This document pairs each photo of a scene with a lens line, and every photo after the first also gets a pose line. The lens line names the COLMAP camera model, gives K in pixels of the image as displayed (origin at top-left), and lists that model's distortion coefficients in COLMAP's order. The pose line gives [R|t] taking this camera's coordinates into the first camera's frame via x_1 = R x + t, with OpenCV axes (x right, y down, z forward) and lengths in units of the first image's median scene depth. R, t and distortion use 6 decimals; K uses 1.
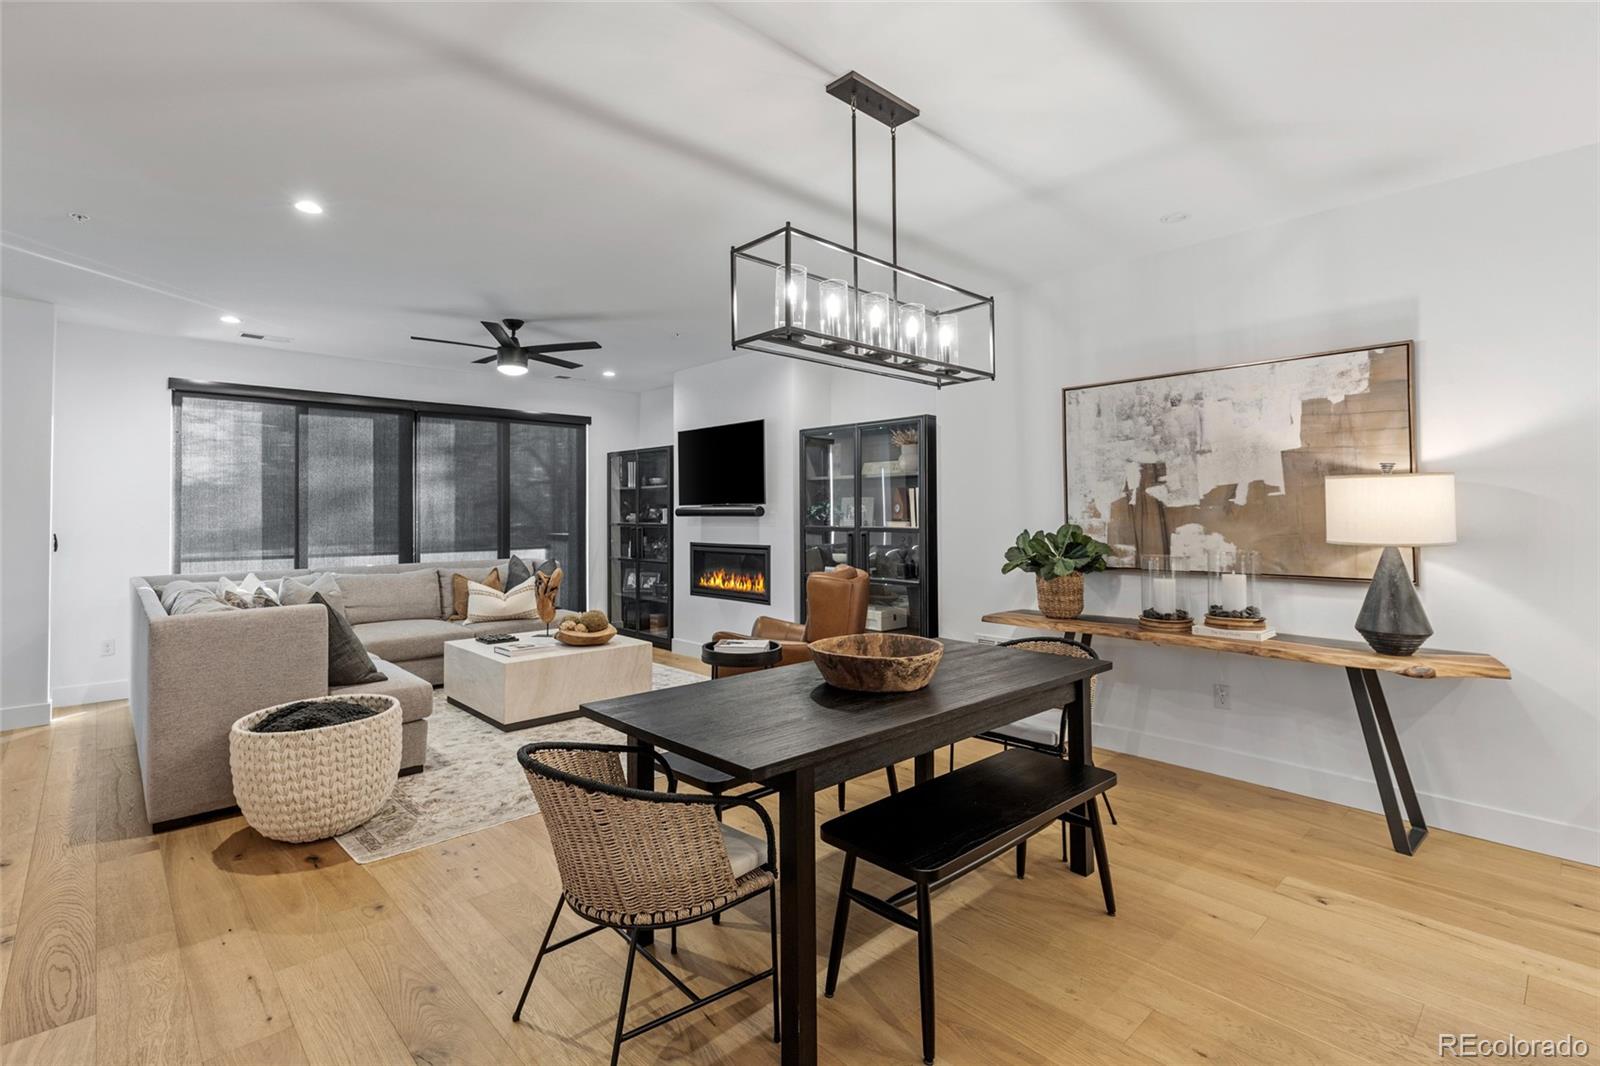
lens RADIAL K [[721.2, 0, 758.4], [0, 721.2, 498.5], [0, 0, 1]] dist [-0.001815, -0.001653]
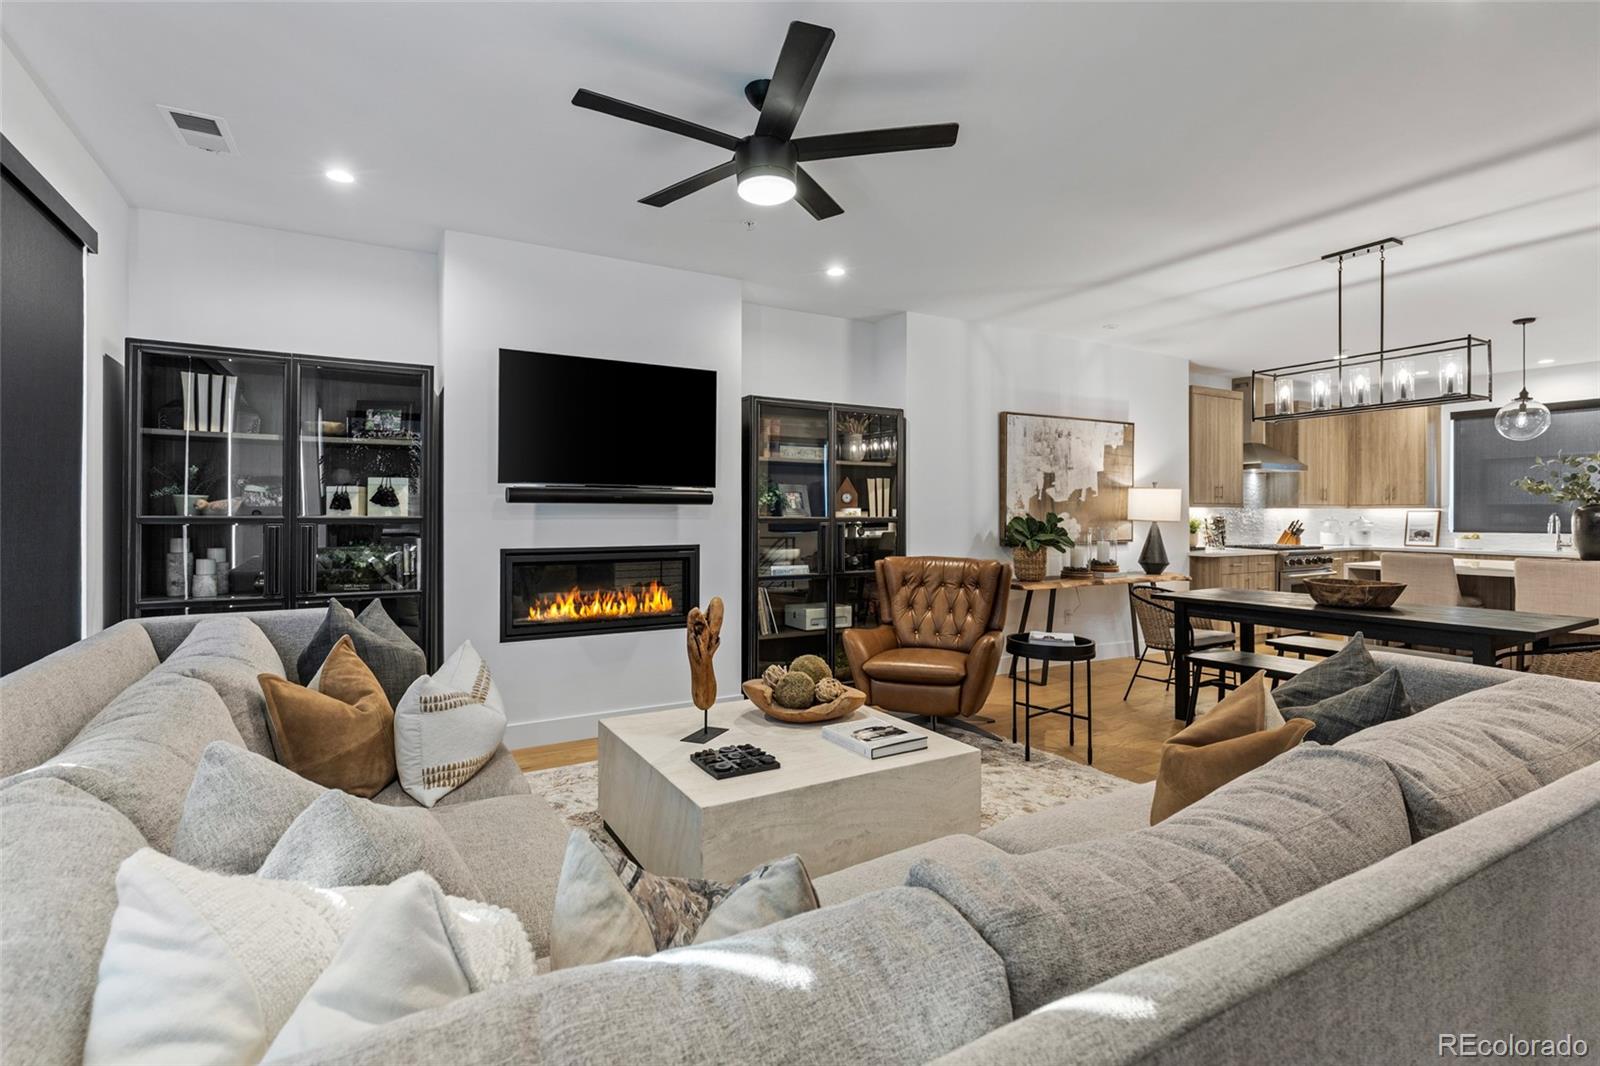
lens RADIAL K [[764.5, 0, 797.1], [0, 764.5, 523.8], [0, 0, 1]] dist [-0.000995, -0.000093]
pose [[0.215151, -0.006372, 0.976560, -0.760041], [-0.023164, 0.999664, 0.011626, 0.034678], [-0.976306, -0.025123, 0.214931, 0.776043]]
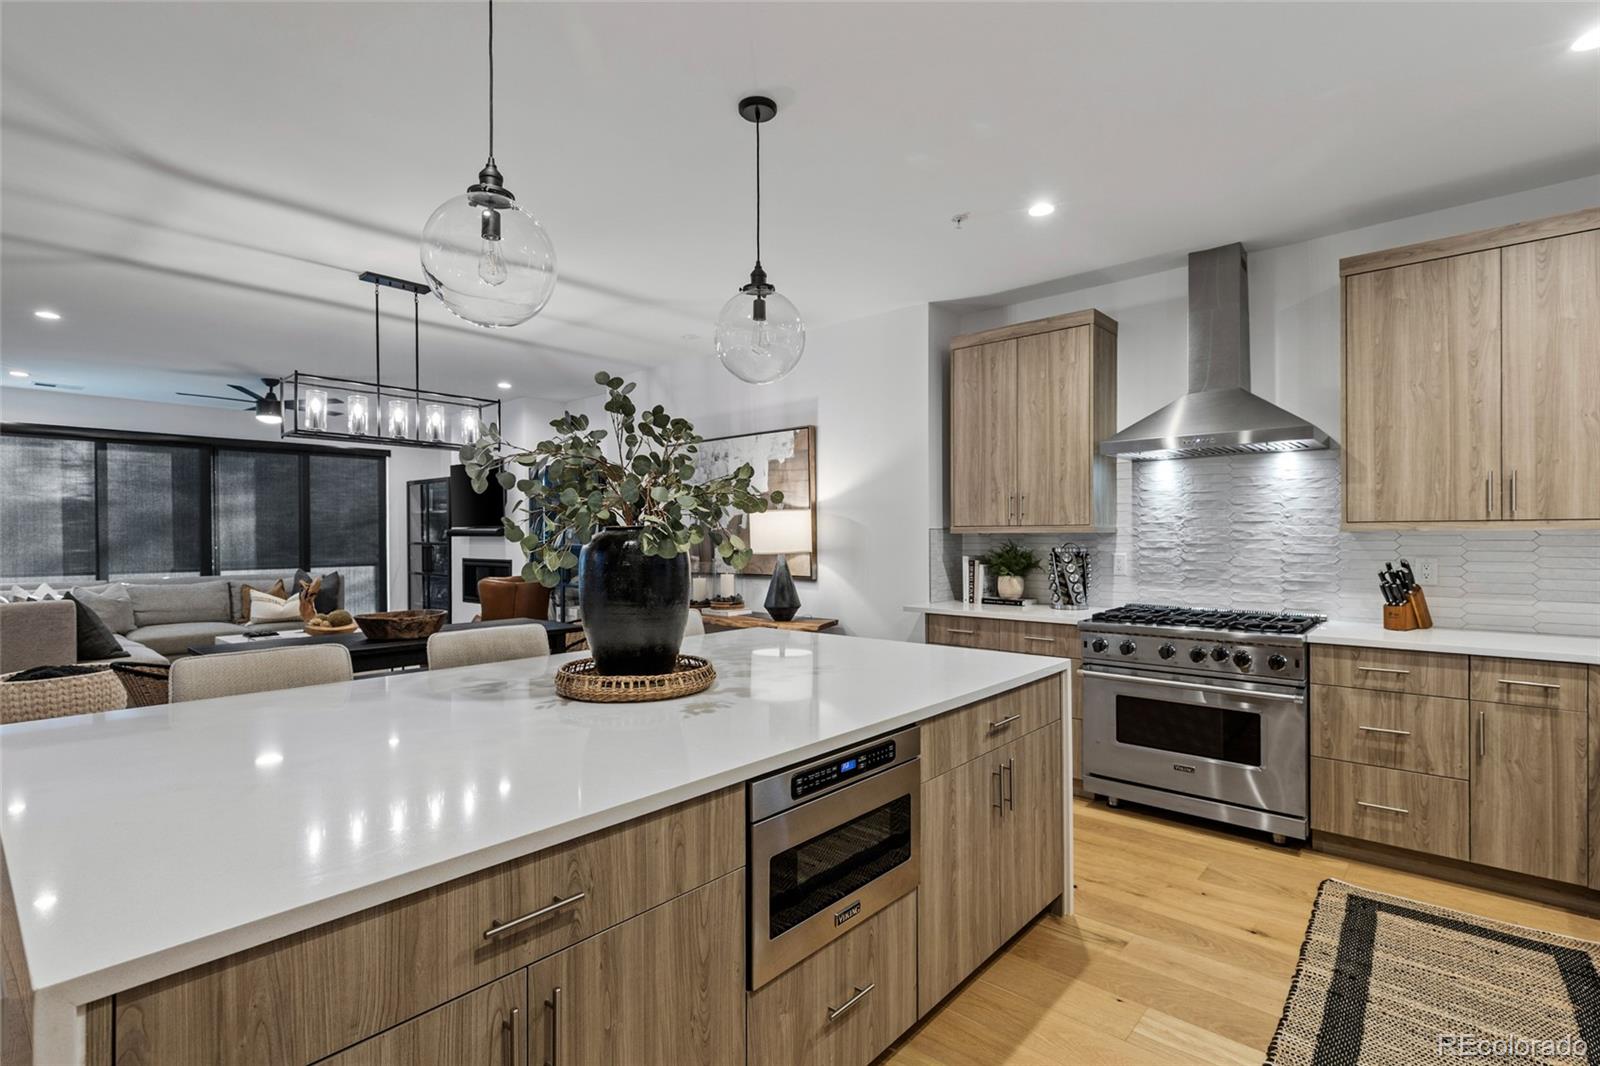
lens RADIAL K [[721.2, 0, 772.2], [0, 721.2, 536.3], [0, 0, 1]] dist [-0.001815, -0.001653]
pose [[0.993509, -0.001050, 0.113751, 0.340462], [-0.001747, 0.999699, 0.024485, -0.007003], [-0.113742, -0.024525, 0.993208, -0.306926]]
